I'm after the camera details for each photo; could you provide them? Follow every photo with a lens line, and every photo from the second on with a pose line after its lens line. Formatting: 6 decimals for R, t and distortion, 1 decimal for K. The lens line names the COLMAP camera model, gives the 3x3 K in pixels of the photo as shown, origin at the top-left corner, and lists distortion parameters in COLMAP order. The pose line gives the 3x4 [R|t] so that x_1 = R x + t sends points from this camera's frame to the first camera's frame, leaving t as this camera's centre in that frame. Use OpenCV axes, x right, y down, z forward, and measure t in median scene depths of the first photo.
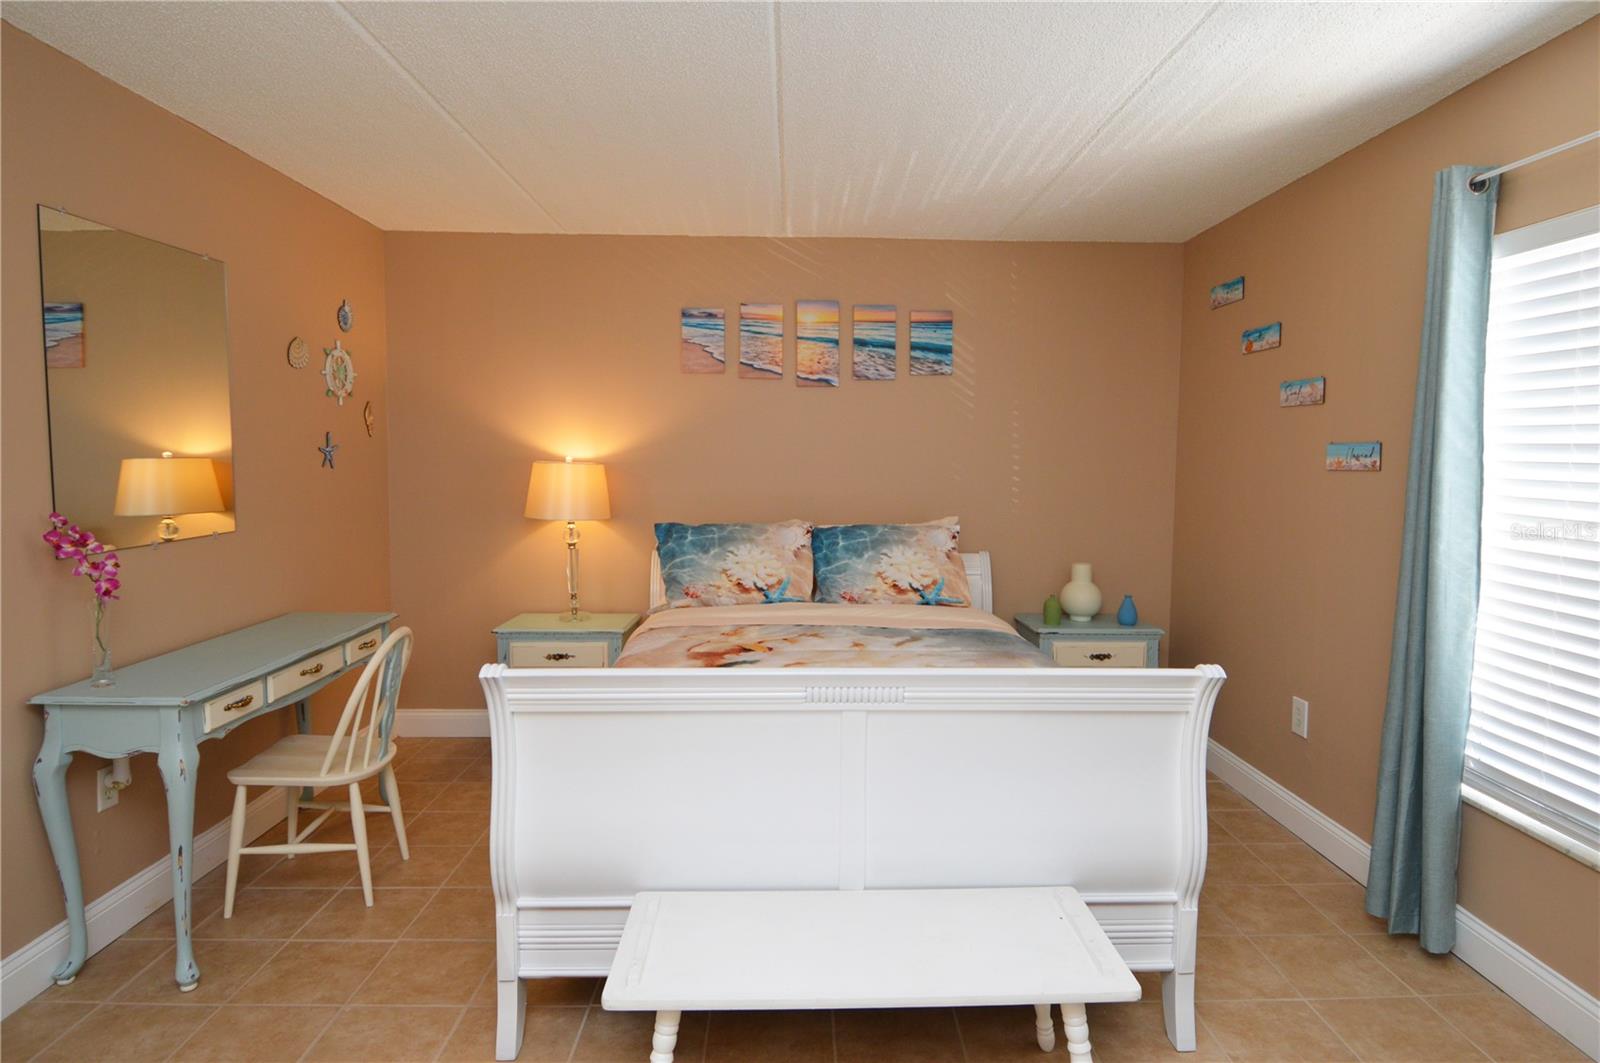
lens RADIAL K [[879.3, 0, 814.9], [0, 879.3, 519.4], [0, 0, 1]] dist [0.023624, -0.033533]
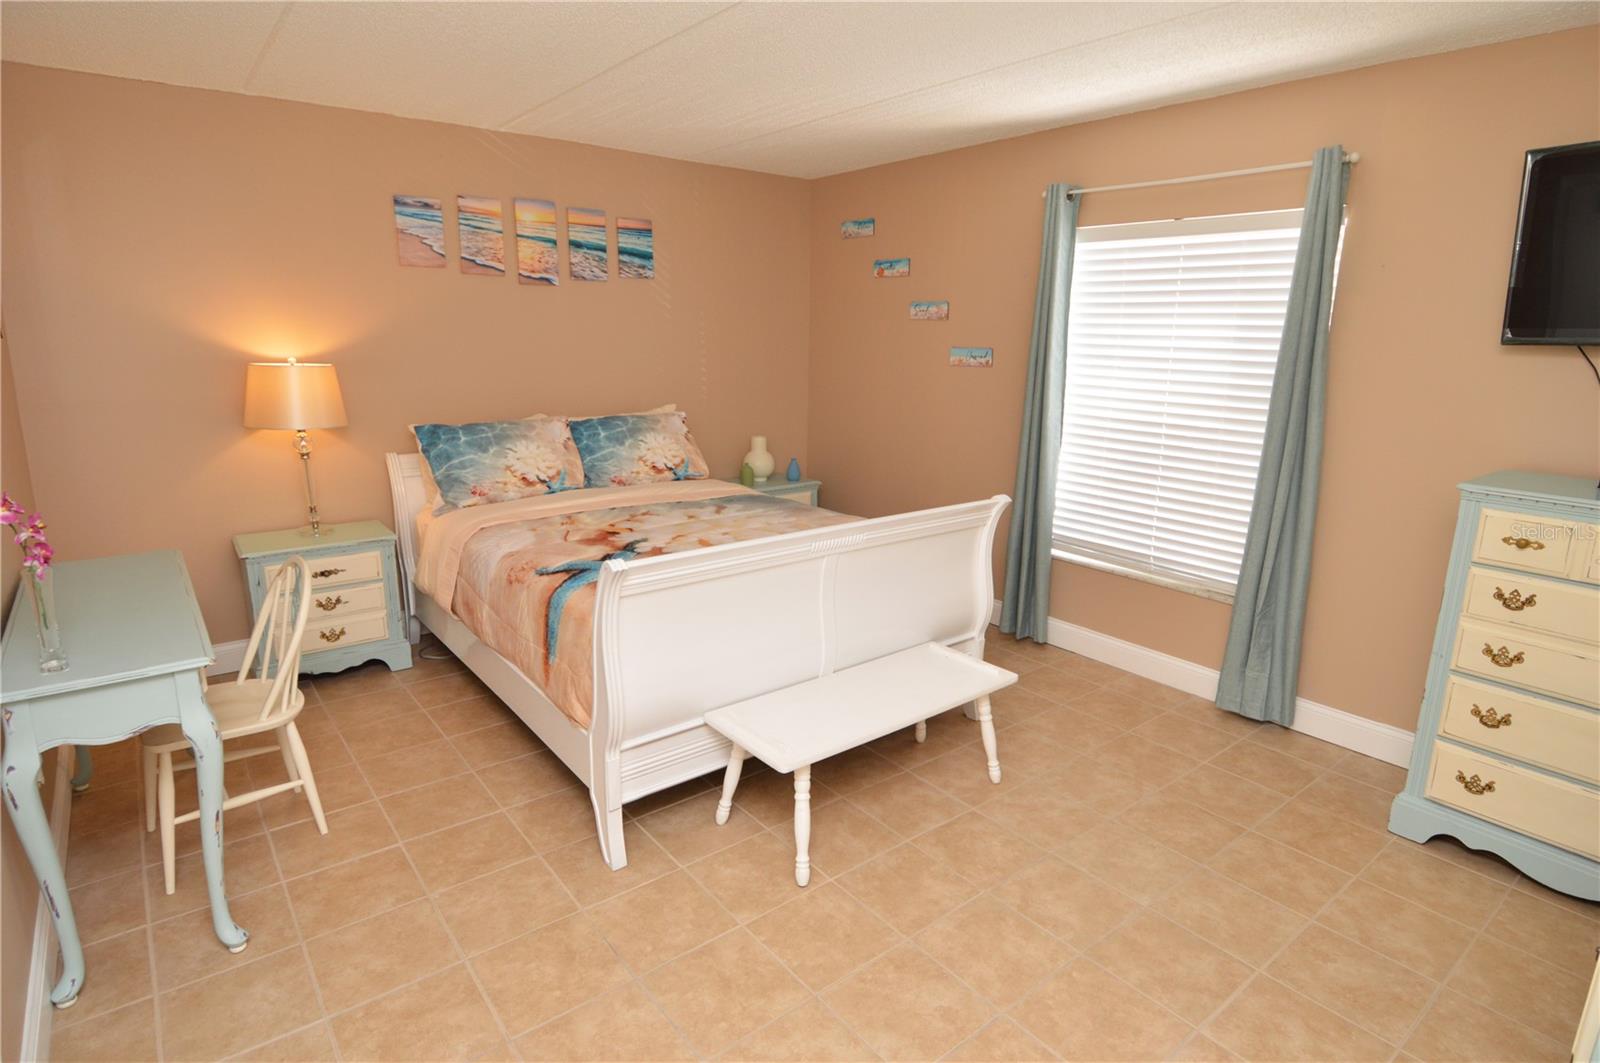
lens RADIAL K [[850.0, 0, 813.6], [0, 850.0, 521.5], [0, 0, 1]] dist [0.021195, -0.030630]
pose [[0.795885, -0.128488, 0.591657, -0.421329], [0.033714, 0.985111, 0.168581, -0.037491], [-0.604508, -0.114225, 0.788367, -0.036867]]
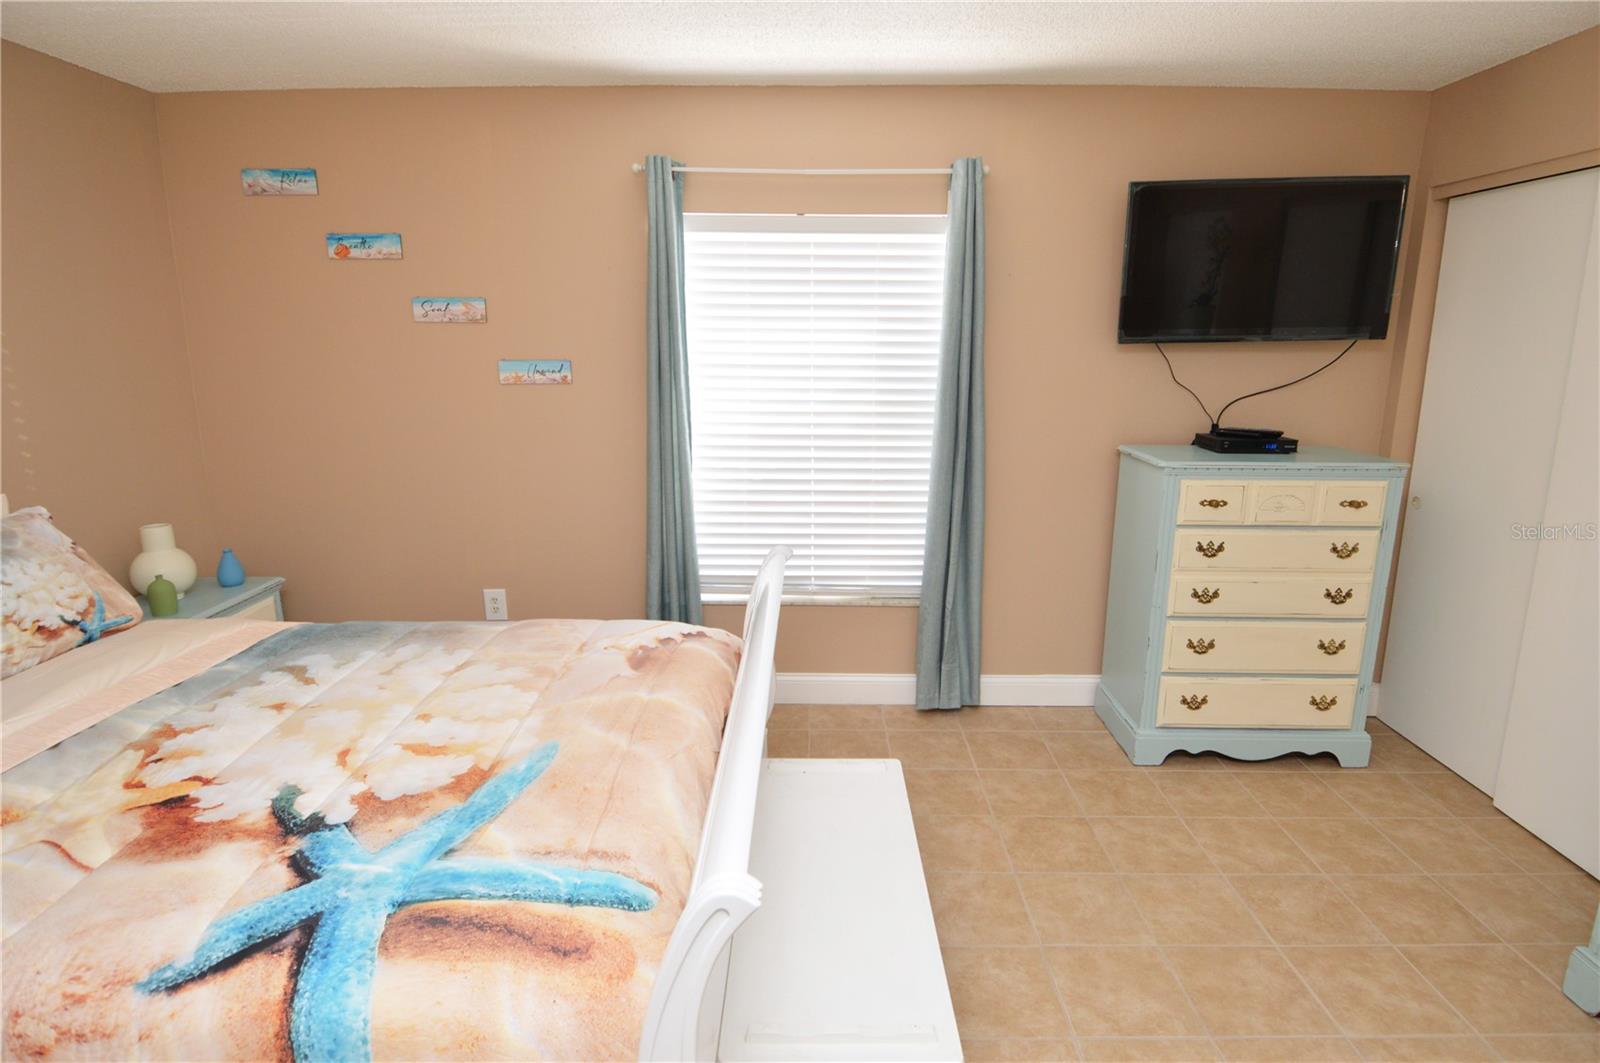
lens RADIAL K [[850.0, 0, 813.6], [0, 850.0, 521.5], [0, 0, 1]] dist [0.021195, -0.030630]
pose [[0.034098, -0.221253, 0.974620, -0.413968], [0.069678, 0.973341, 0.218524, -0.078295], [-0.996987, 0.060459, 0.048605, 0.463489]]
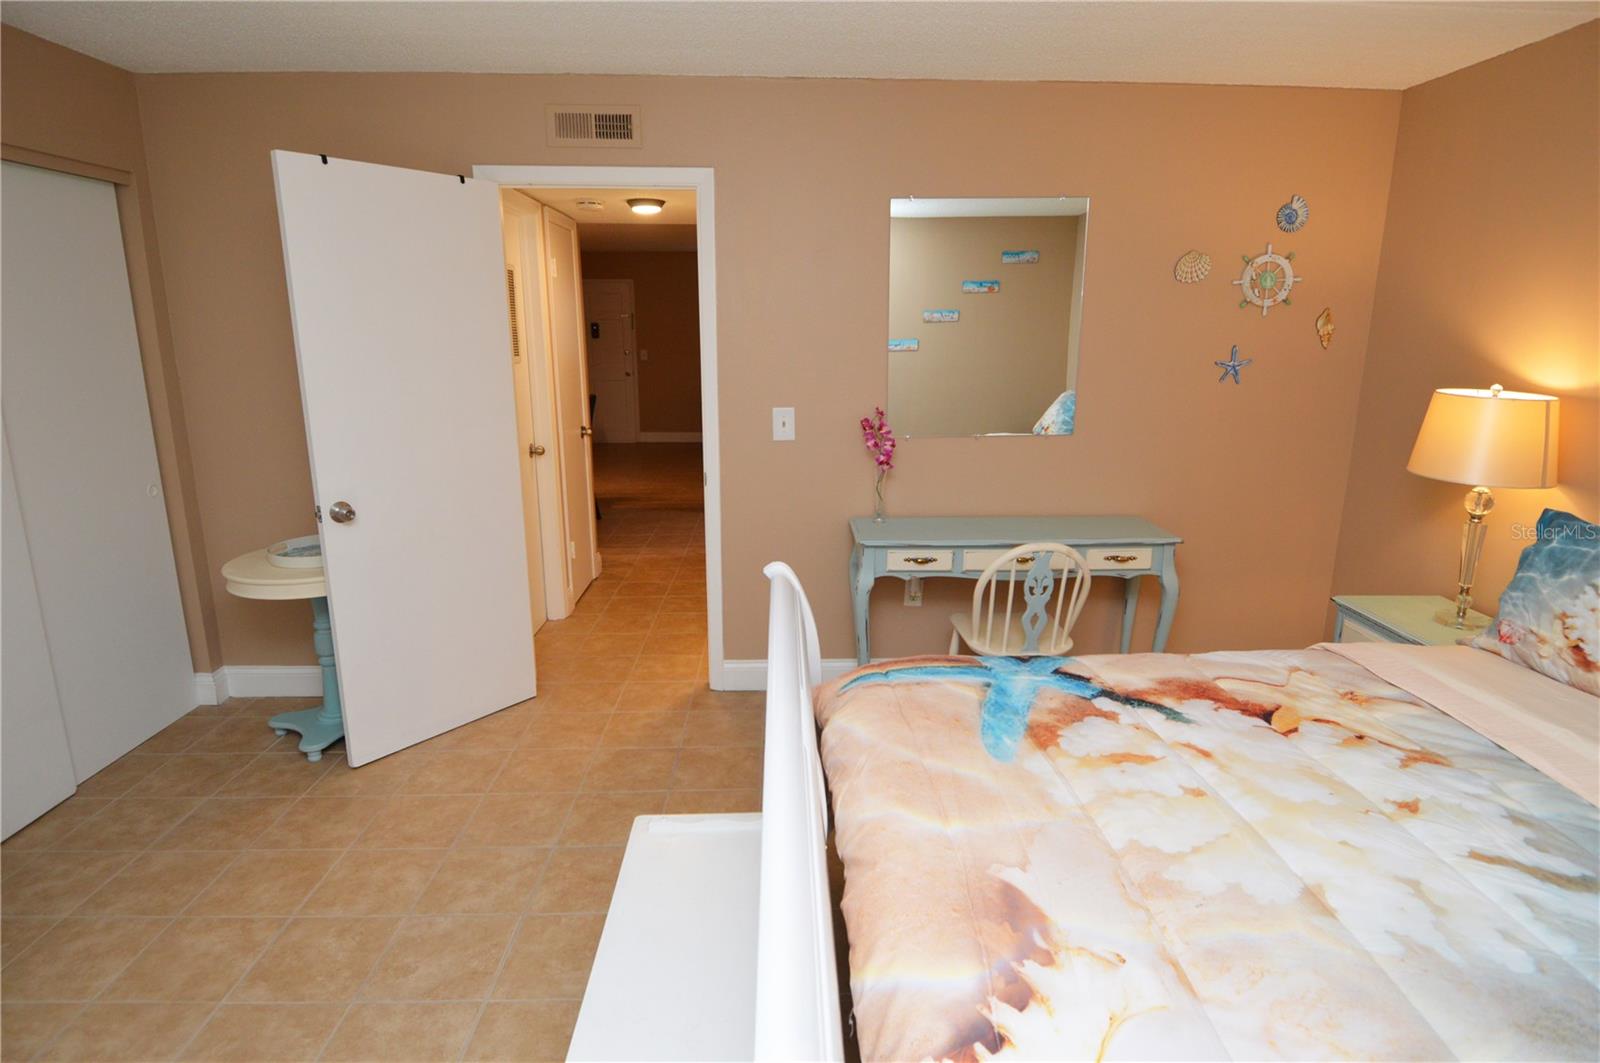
lens RADIAL K [[850.0, 0, 813.6], [0, 850.0, 521.5], [0, 0, 1]] dist [0.021195, -0.030630]
pose [[0.005763, 0.215119, -0.976571, 0.388989], [-0.076858, 0.973793, 0.214054, -0.073844], [0.997025, 0.073824, 0.022146, 0.518865]]
